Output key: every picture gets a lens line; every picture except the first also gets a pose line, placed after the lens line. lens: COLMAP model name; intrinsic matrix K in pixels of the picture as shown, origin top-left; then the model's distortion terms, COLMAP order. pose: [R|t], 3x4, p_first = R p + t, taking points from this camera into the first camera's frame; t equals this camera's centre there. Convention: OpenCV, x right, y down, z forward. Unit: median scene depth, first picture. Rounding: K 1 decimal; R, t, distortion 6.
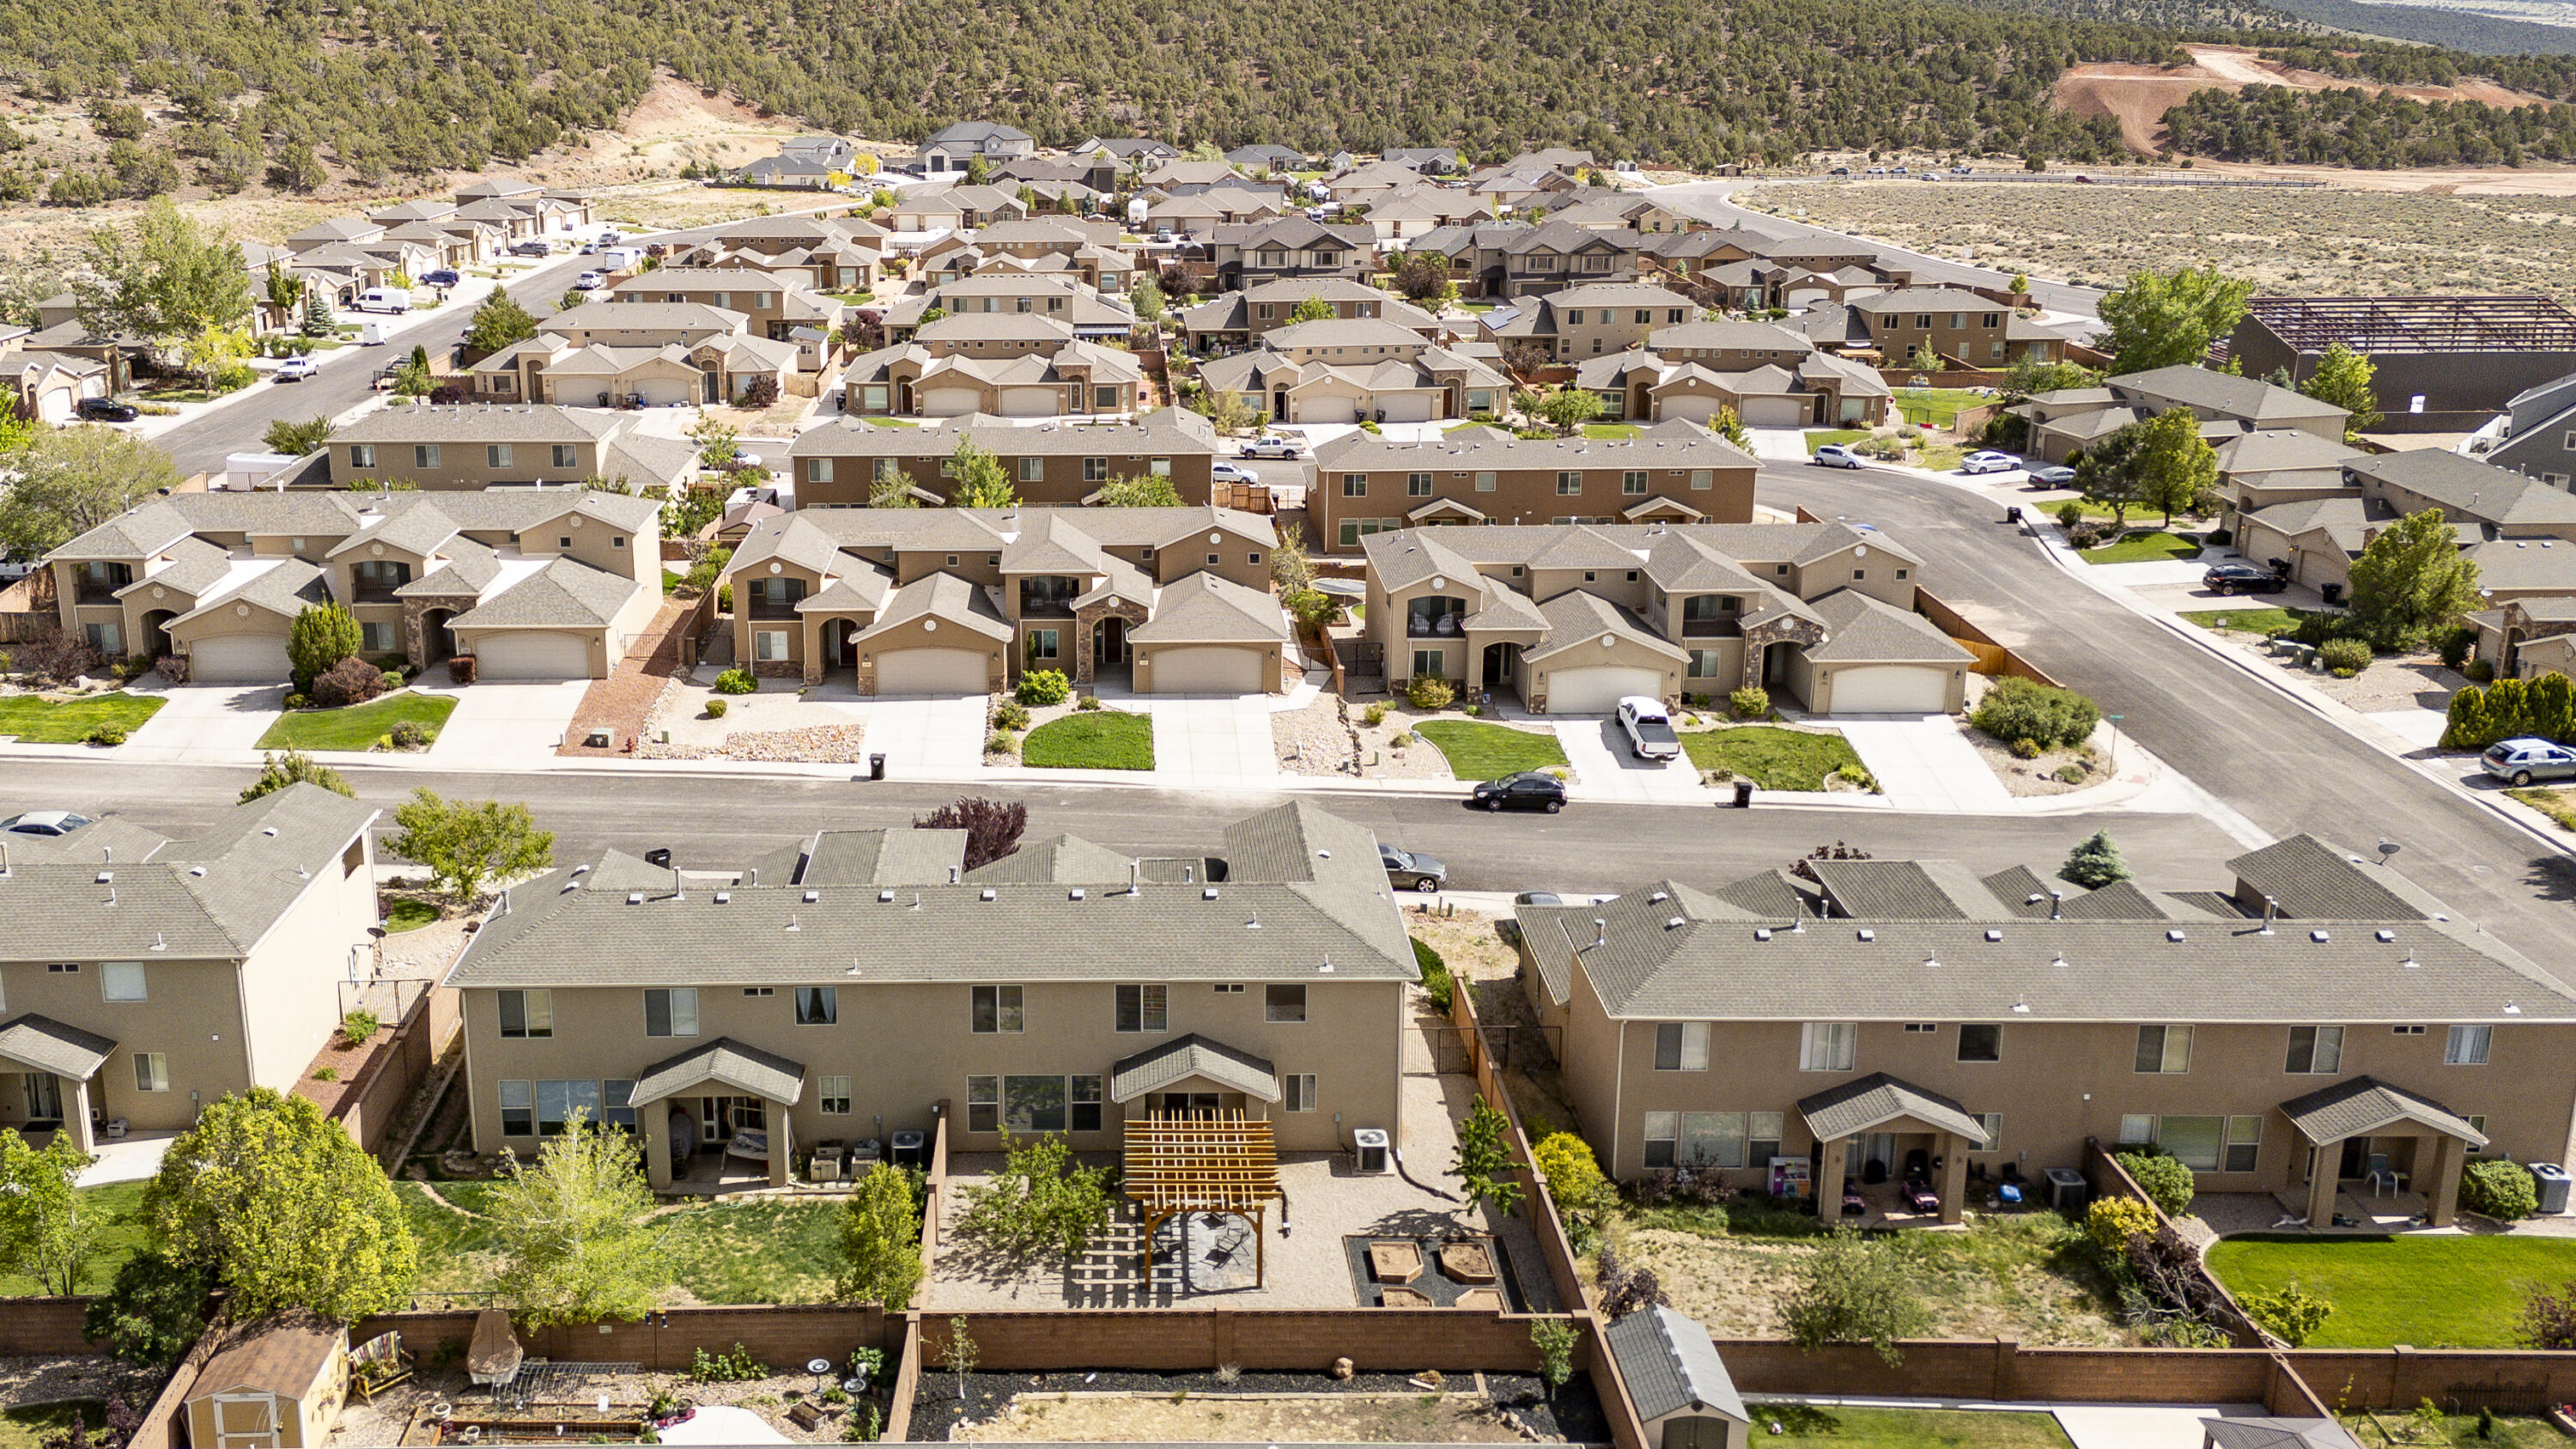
lens RADIAL K [[2189.0, 0, 1291.0], [0, 2189.0, 723.4], [0, 0, 1]] dist [0.055520, -0.018582]
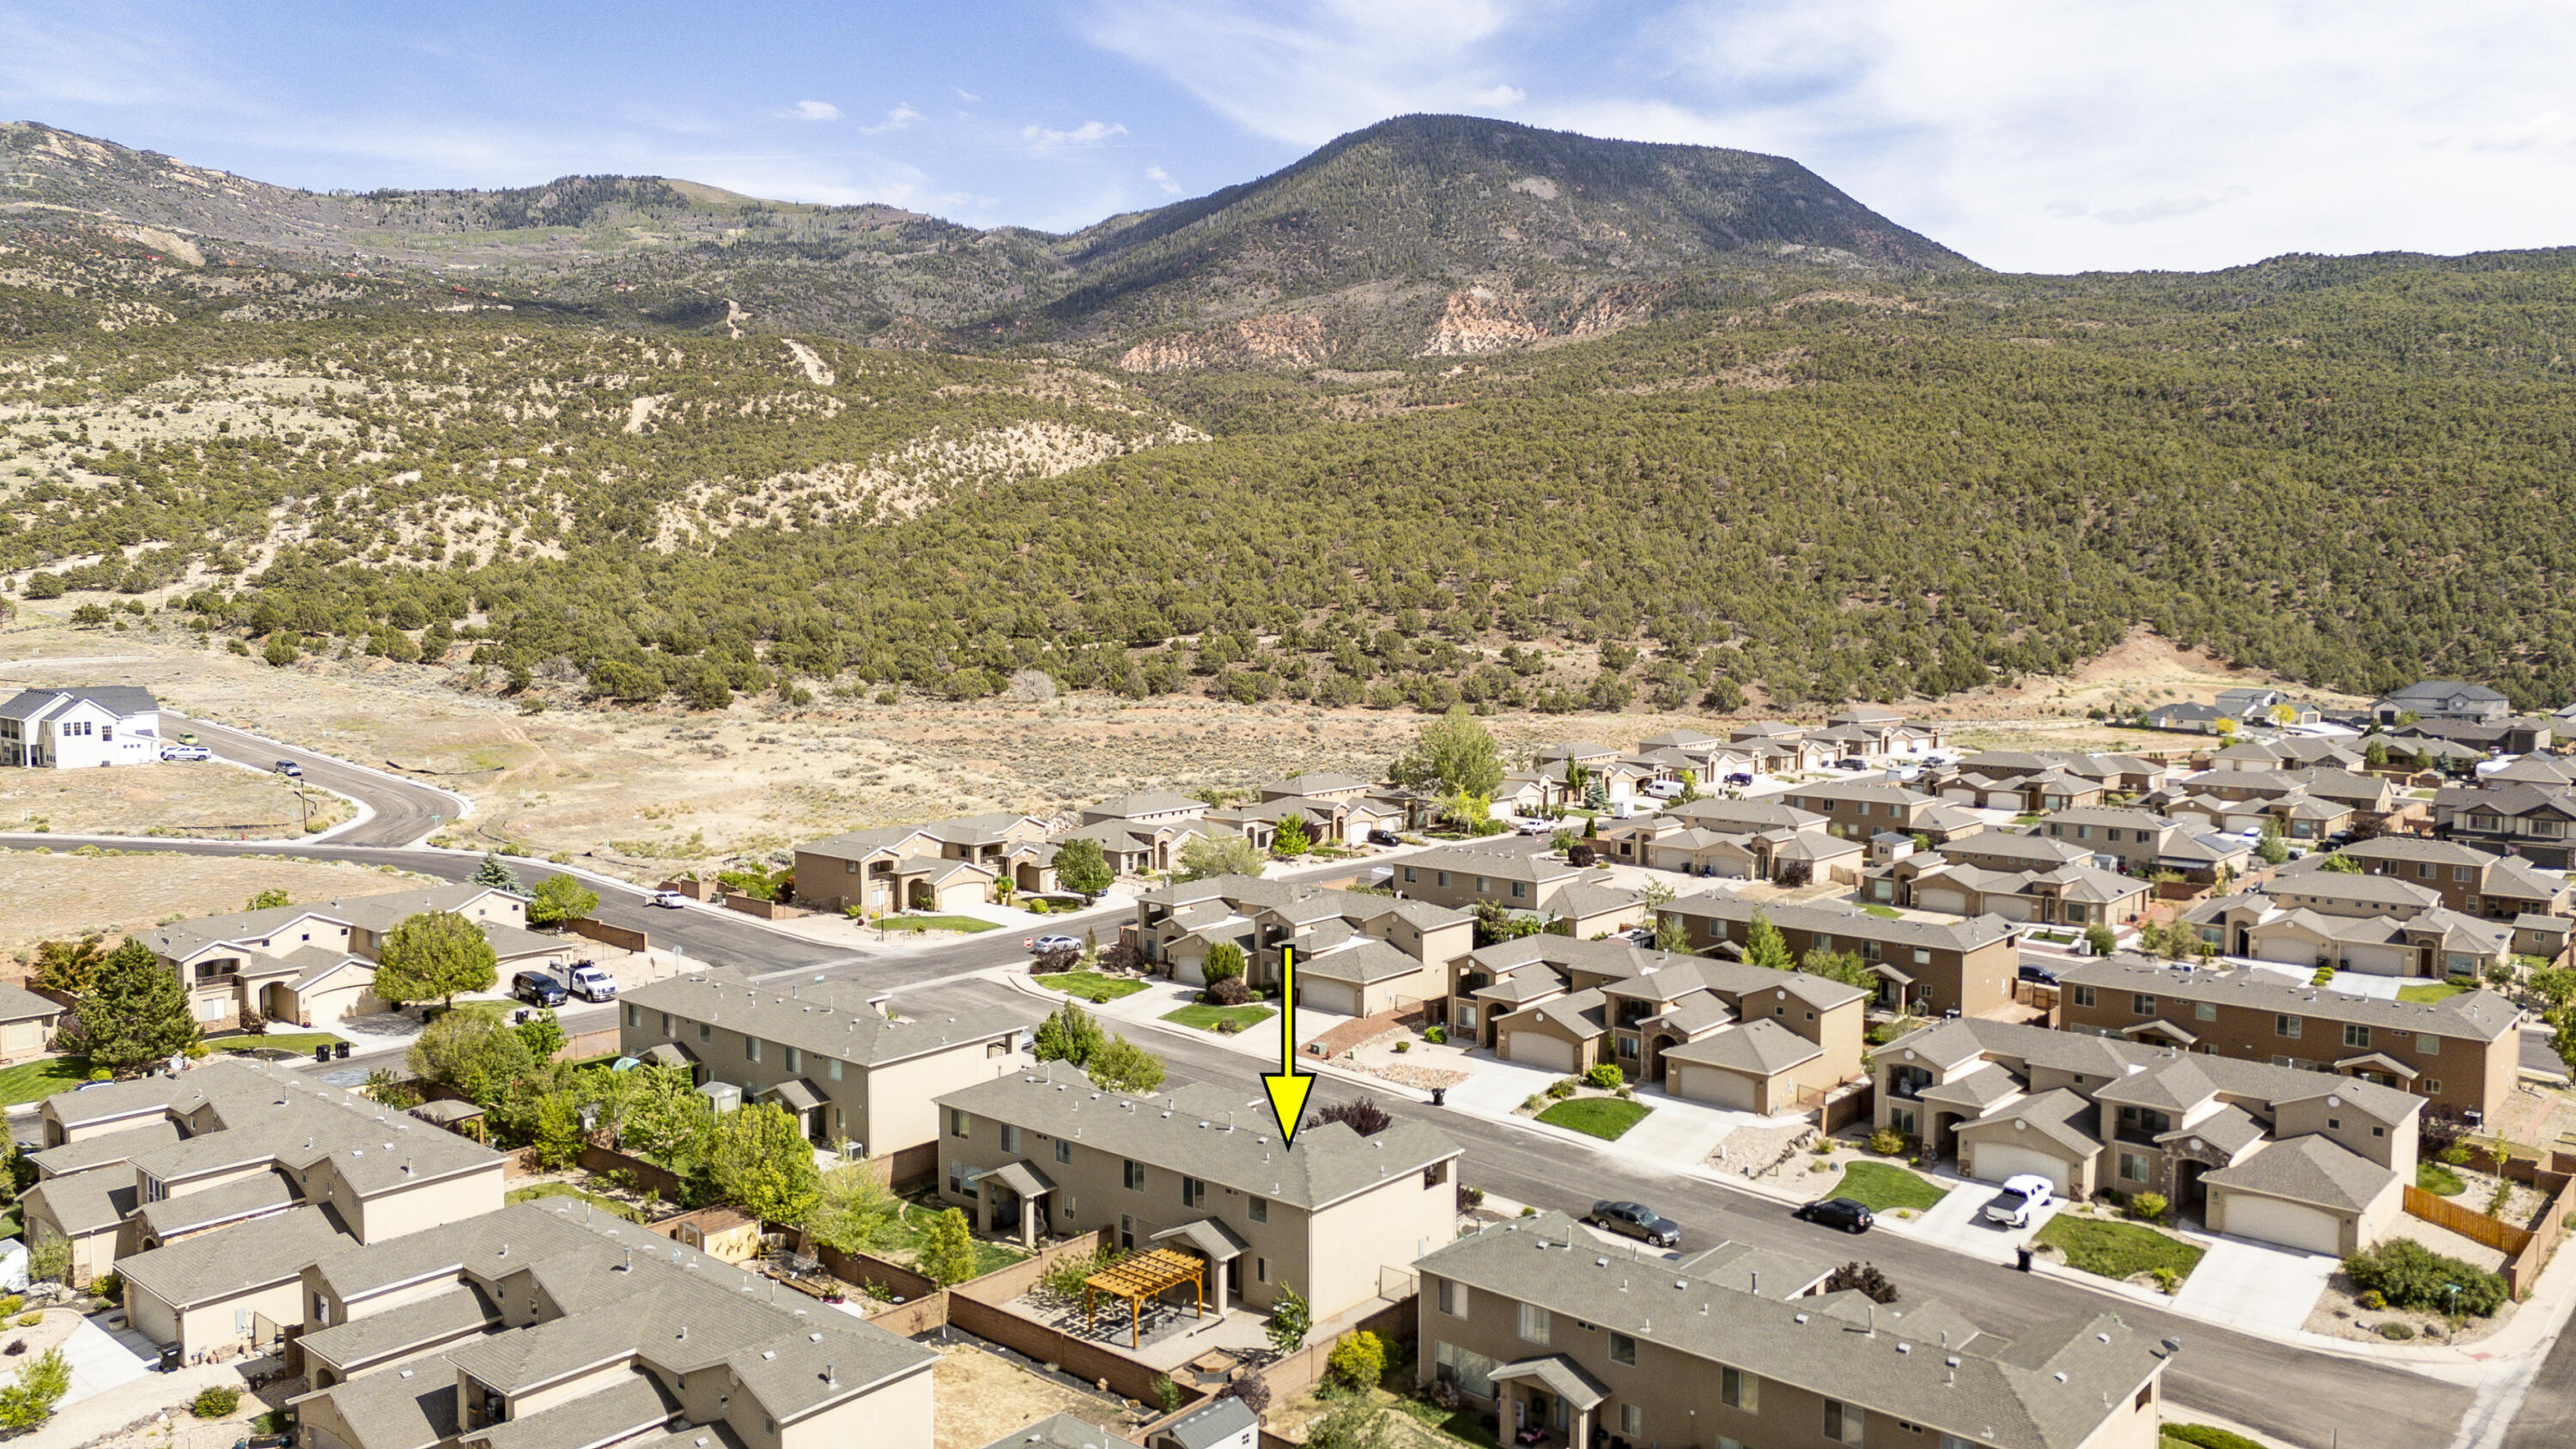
lens RADIAL K [[1894.8, 0, 1290.0], [0, 1894.8, 731.3], [0, 0, 1]] dist [0.060203, -0.000342]
pose [[0.764461, 0.065945, -0.641288, 0.241311], [-0.210419, 0.965798, -0.151519, -0.001287], [0.609363, 0.250769, 0.752191, -0.037058]]
